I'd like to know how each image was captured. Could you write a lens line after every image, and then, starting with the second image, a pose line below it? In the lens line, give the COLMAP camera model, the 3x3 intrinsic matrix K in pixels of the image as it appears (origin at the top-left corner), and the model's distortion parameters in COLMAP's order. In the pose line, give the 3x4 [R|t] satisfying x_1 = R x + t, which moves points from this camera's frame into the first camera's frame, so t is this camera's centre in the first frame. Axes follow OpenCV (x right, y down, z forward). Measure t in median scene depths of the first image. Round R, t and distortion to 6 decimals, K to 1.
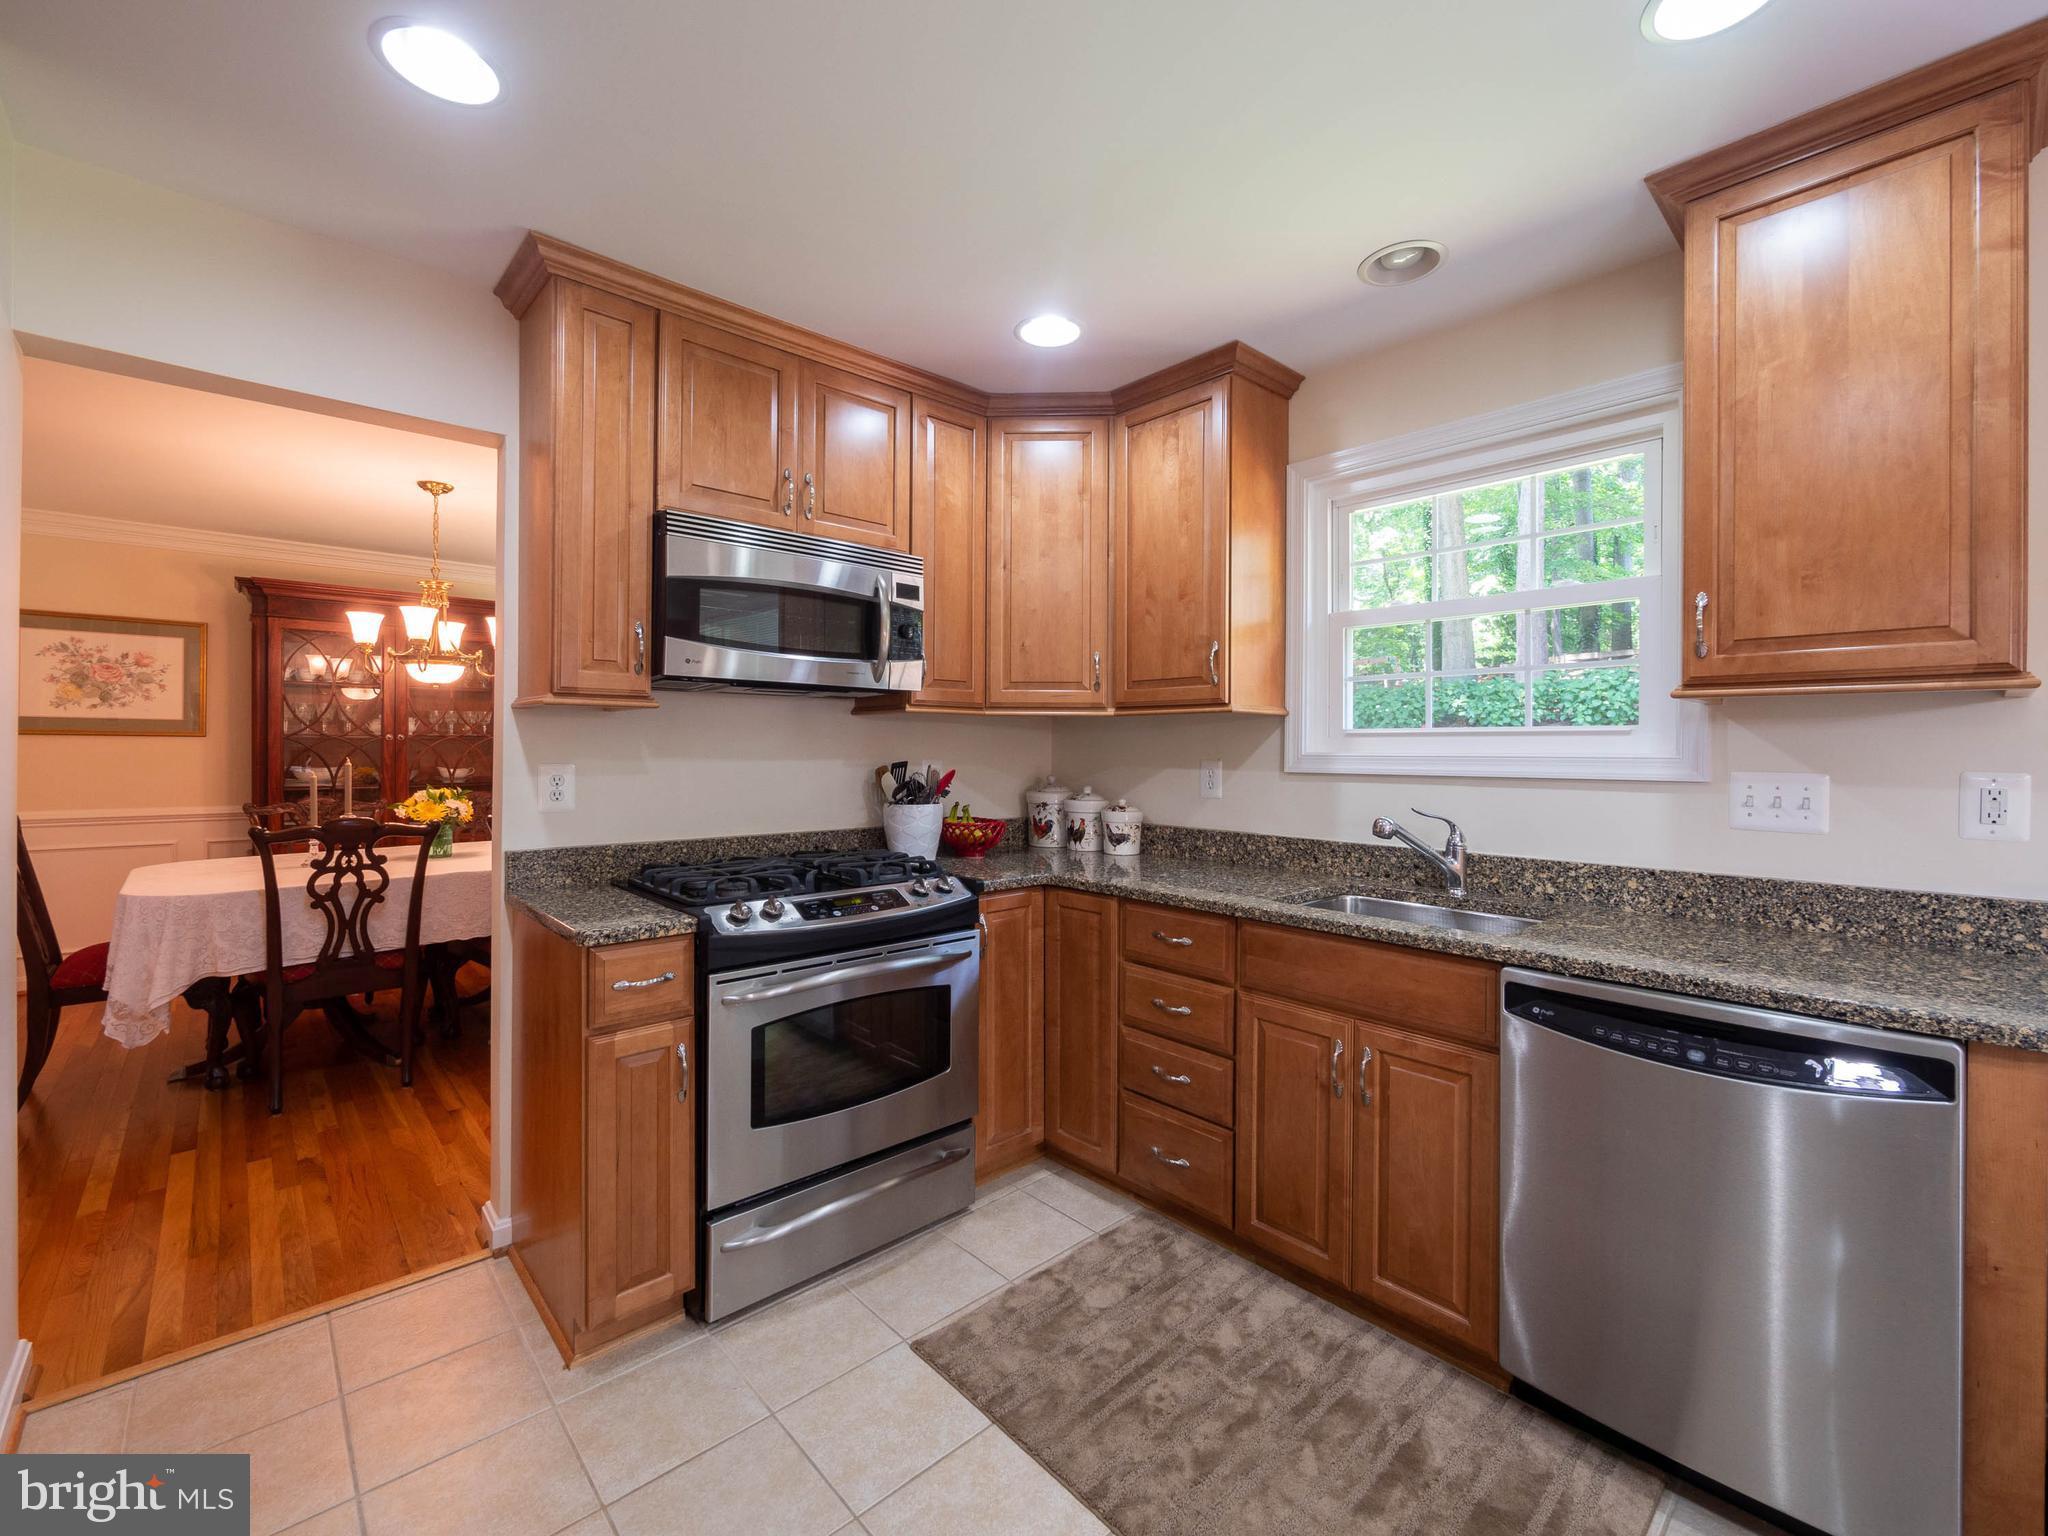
lens RADIAL K [[868.1, 0, 1030.7], [0, 868.1, 751.5], [0, 0, 1]] dist [-0.000144, -0.000815]
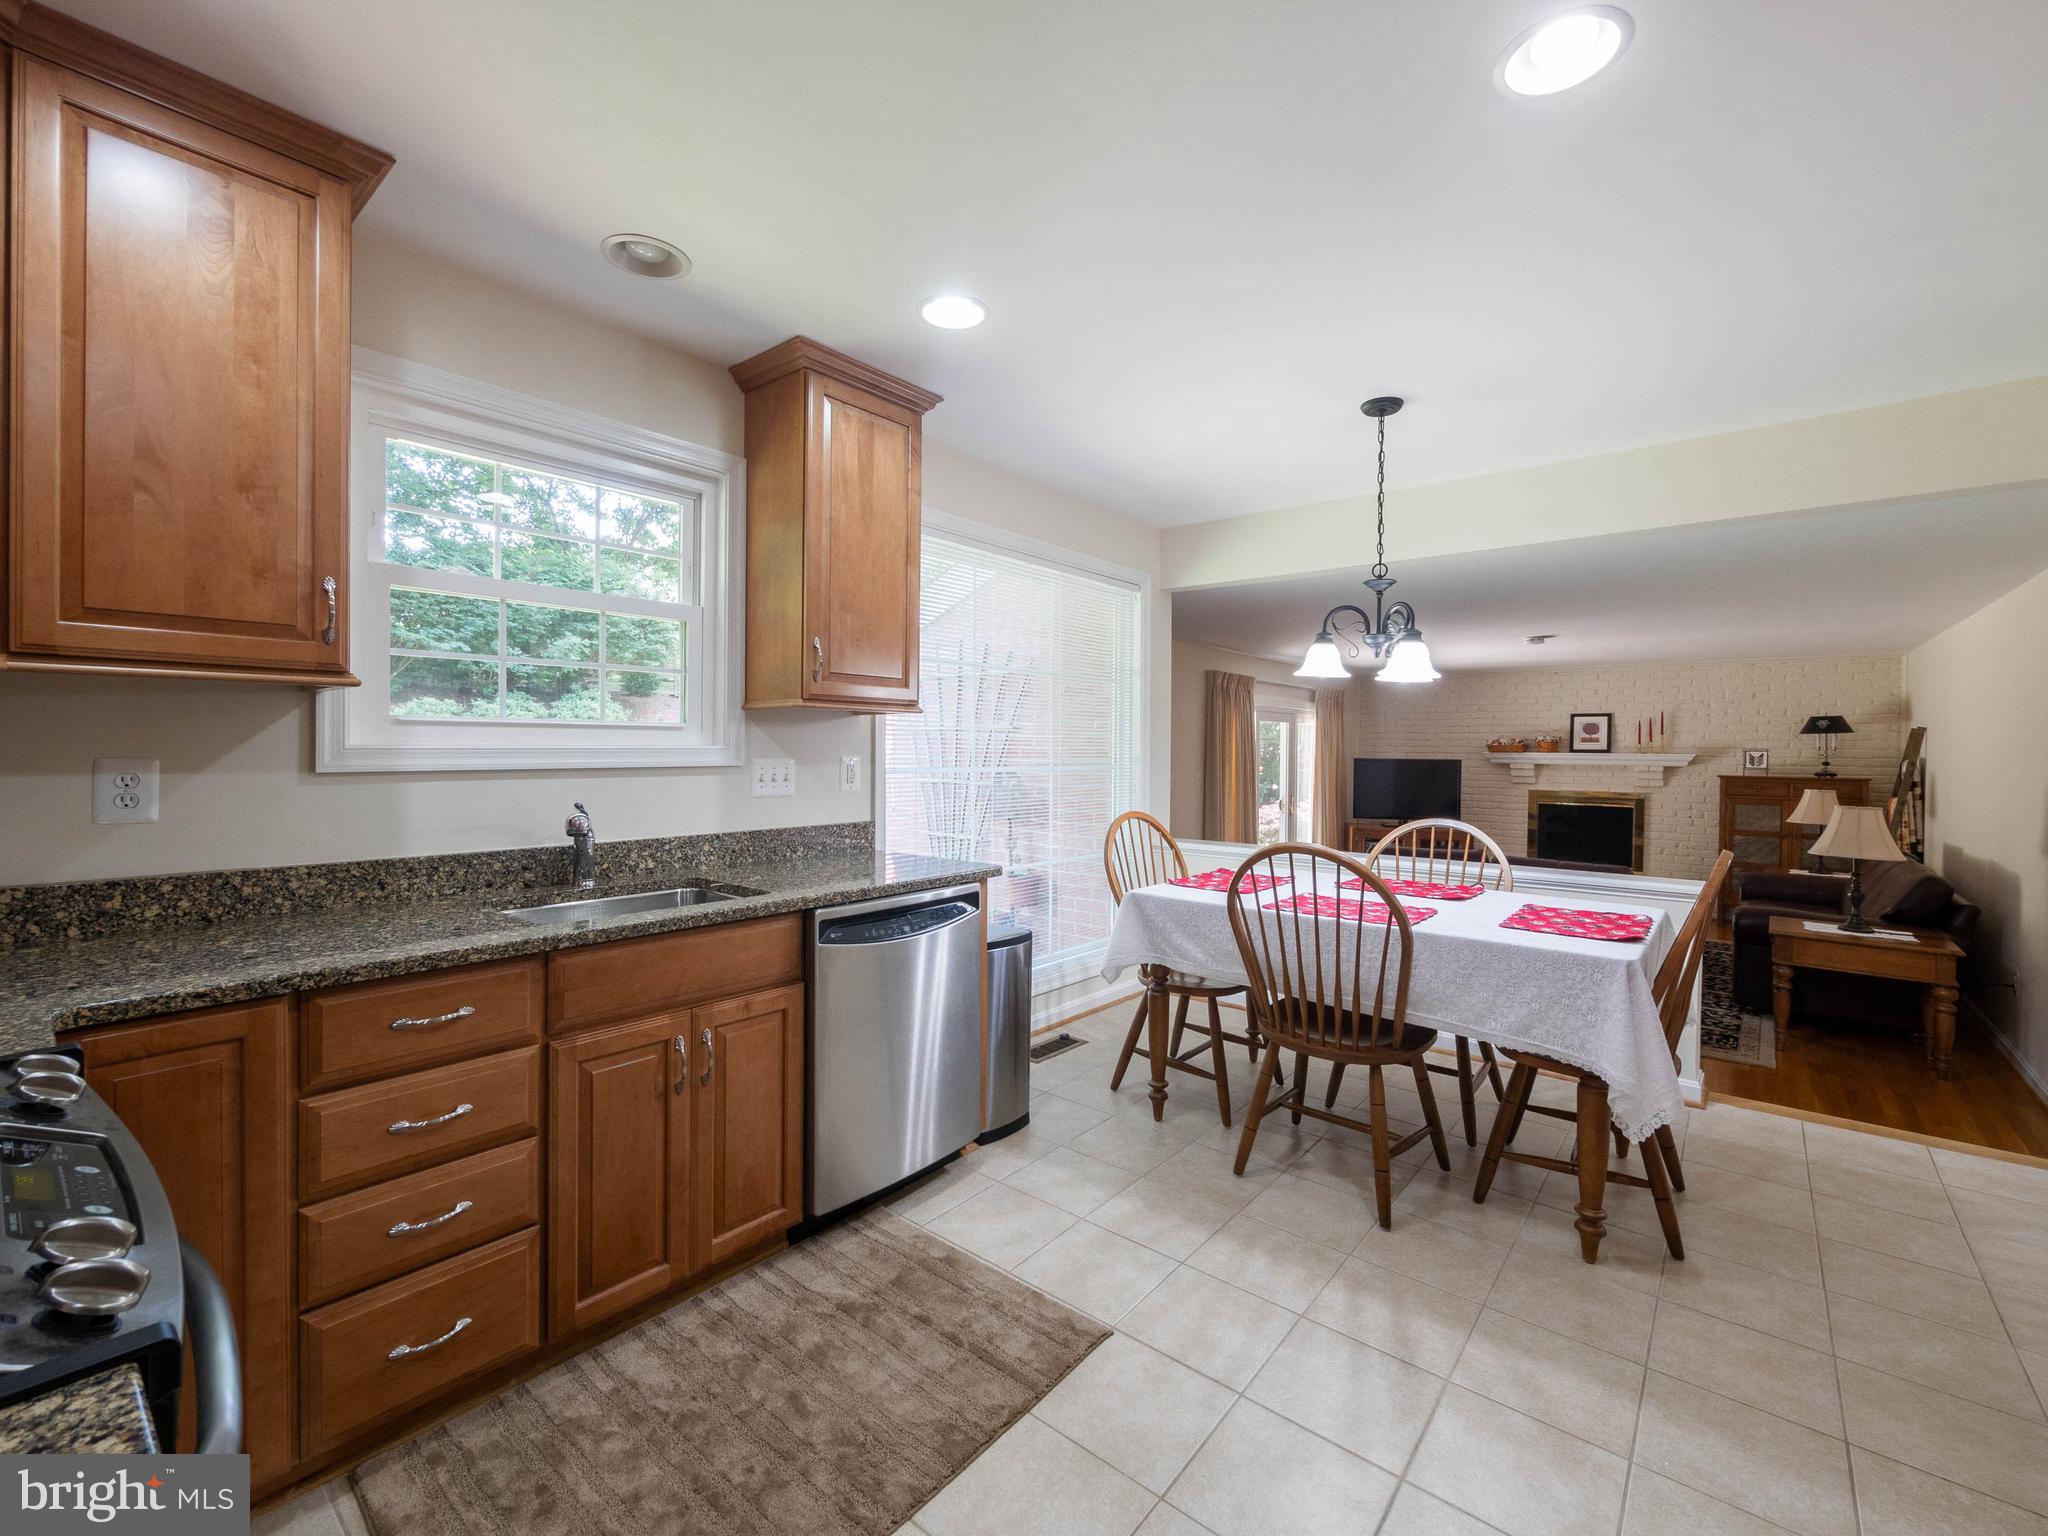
lens RADIAL K [[868.1, 0, 1033.4], [0, 868.1, 756.0], [0, 0, 1]] dist [-0.000144, -0.000815]
pose [[-0.128589, -0.016612, 0.991559, -0.602829], [-0.004348, 0.999860, 0.016187, -0.004483], [-0.991688, -0.002230, -0.128643, 0.651716]]
